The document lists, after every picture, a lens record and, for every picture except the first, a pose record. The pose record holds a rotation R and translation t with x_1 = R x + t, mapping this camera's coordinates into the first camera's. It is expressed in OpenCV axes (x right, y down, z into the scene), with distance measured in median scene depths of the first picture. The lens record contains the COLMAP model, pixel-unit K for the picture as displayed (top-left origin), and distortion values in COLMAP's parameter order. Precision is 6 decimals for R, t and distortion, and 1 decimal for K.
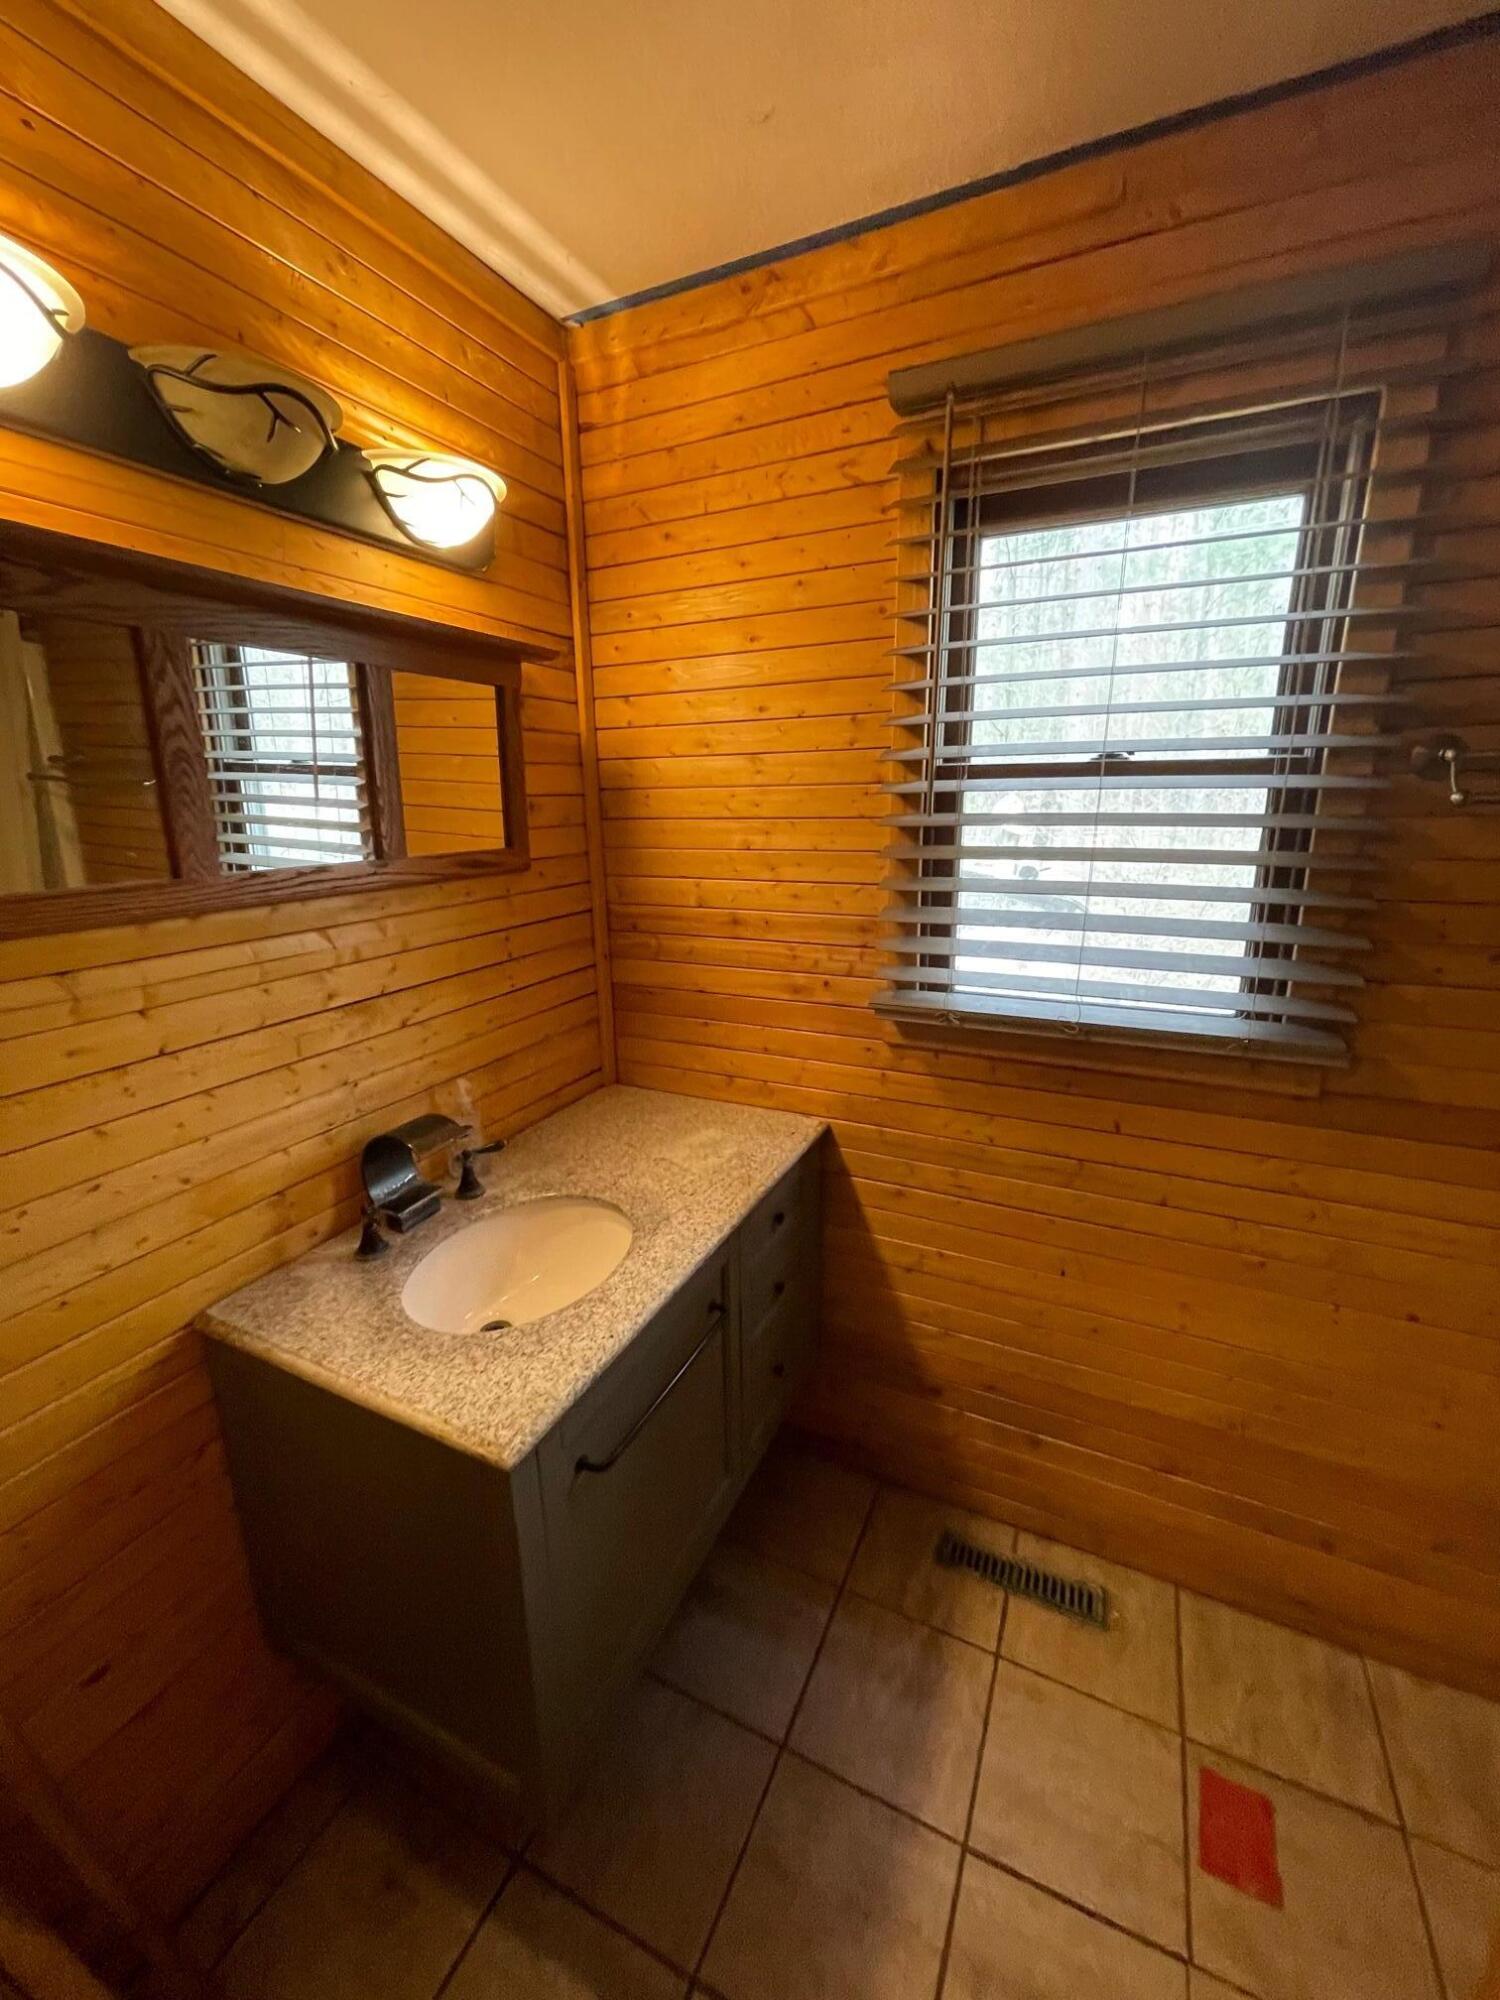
lens RADIAL K [[802.4, 0, 743.2], [0, 802.4, 992.3], [0, 0, 1]] dist [0.001254, -0.000156]
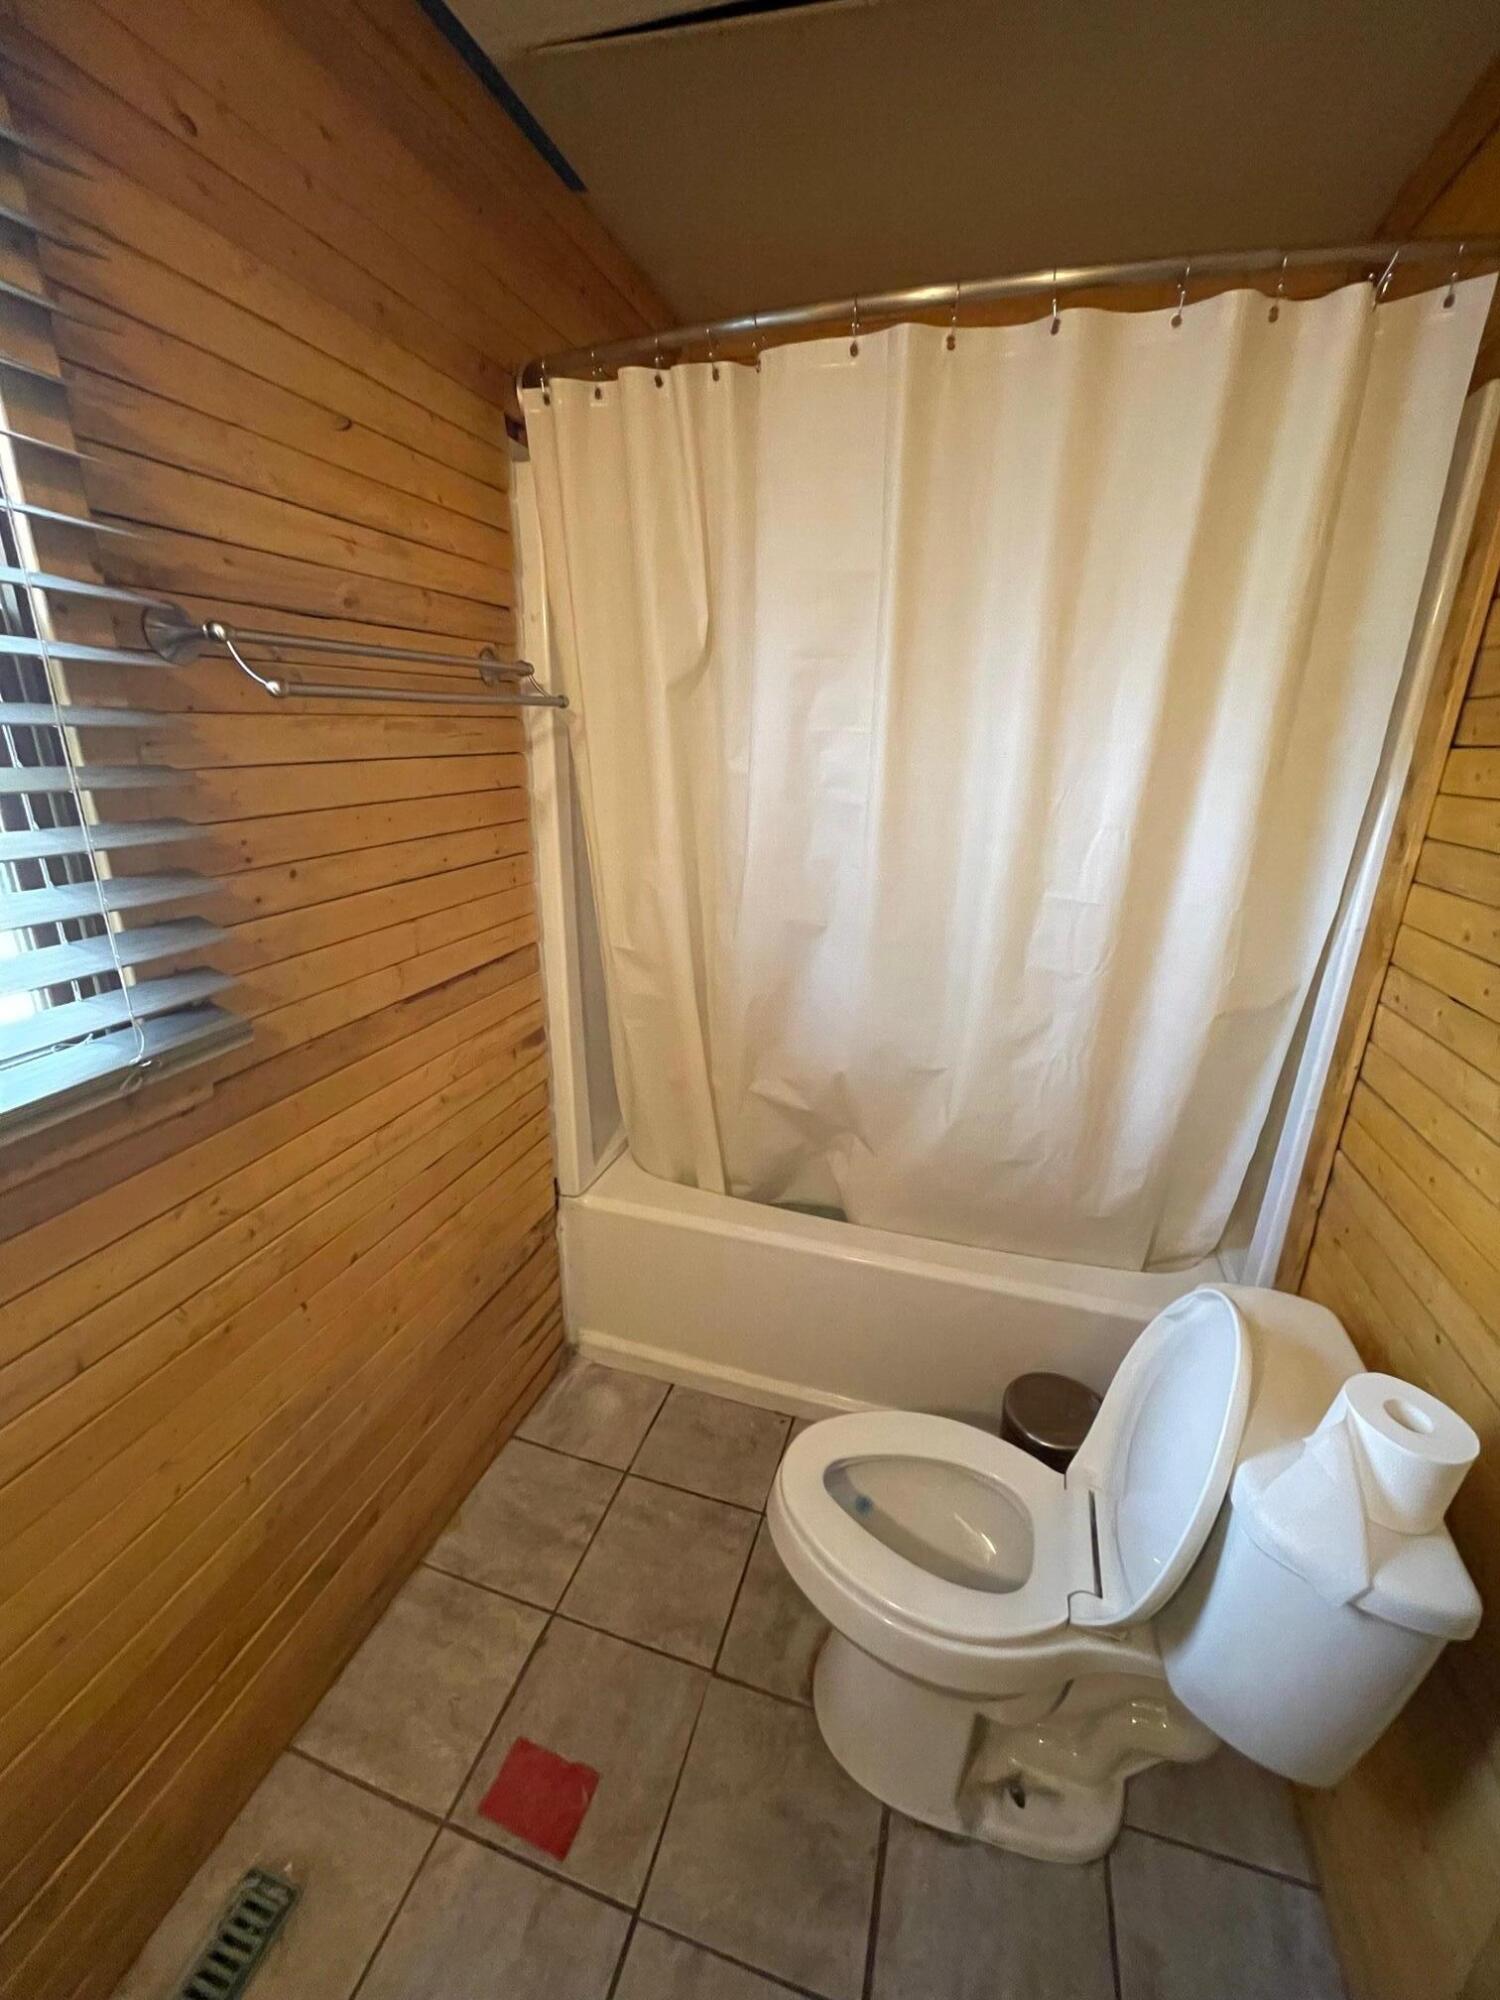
lens RADIAL K [[802.4, 0, 743.2], [0, 802.4, 992.3], [0, 0, 1]] dist [0.001254, -0.000156]
pose [[-0.147273, -0.301536, 0.942012, -0.038179], [0.218638, 0.918913, 0.328324, -0.096949], [-0.964628, 0.254313, -0.069404, 0.538142]]
